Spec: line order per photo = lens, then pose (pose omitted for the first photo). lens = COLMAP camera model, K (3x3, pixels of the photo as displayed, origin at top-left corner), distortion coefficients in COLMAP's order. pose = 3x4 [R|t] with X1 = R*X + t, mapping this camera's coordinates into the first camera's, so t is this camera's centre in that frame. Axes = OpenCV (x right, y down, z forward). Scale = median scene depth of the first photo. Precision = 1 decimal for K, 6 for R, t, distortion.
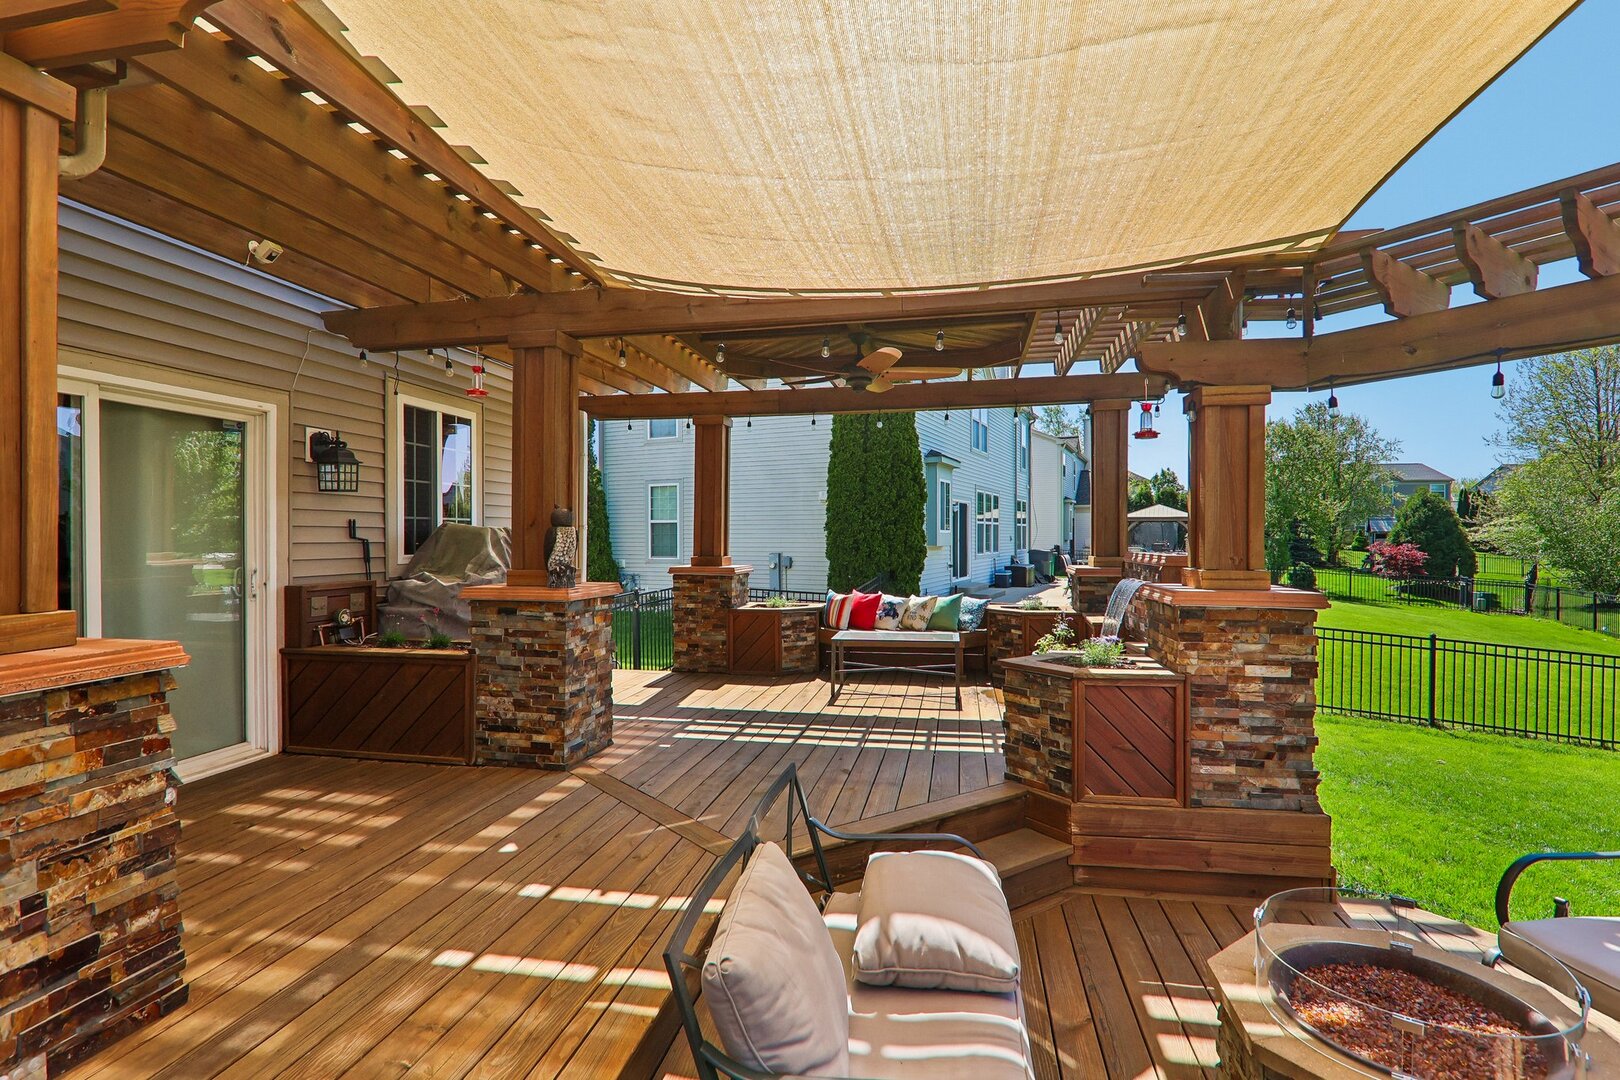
lens RADIAL K [[754.2, 0, 819.7], [0, 754.2, 546.0], [0, 0, 1]] dist [-0.019395, 0.001975]
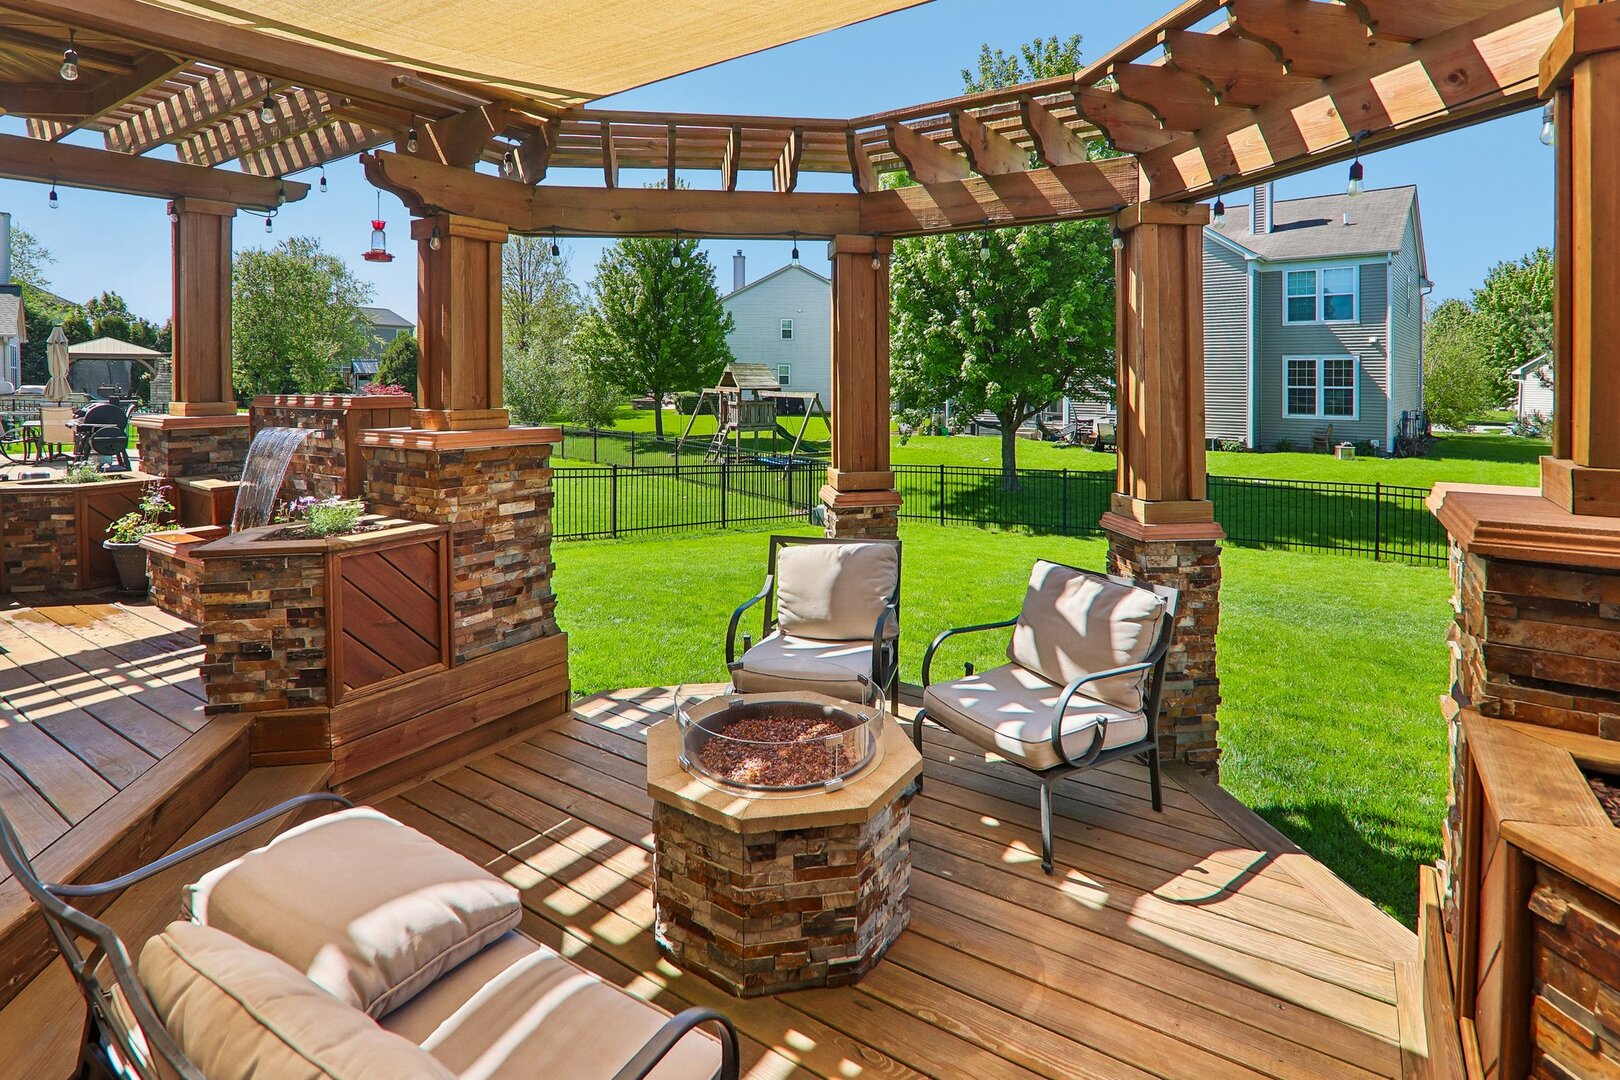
lens RADIAL K [[812.4, 0, 797.9], [0, 812.4, 385.1], [0, 0, 1]] dist [-0.020647, 0.003239]
pose [[0.404090, -0.007829, 0.914686, -0.243196], [0.012296, 0.999920, 0.003126, 0.002769], [-0.914637, 0.009983, 0.404153, 0.203796]]
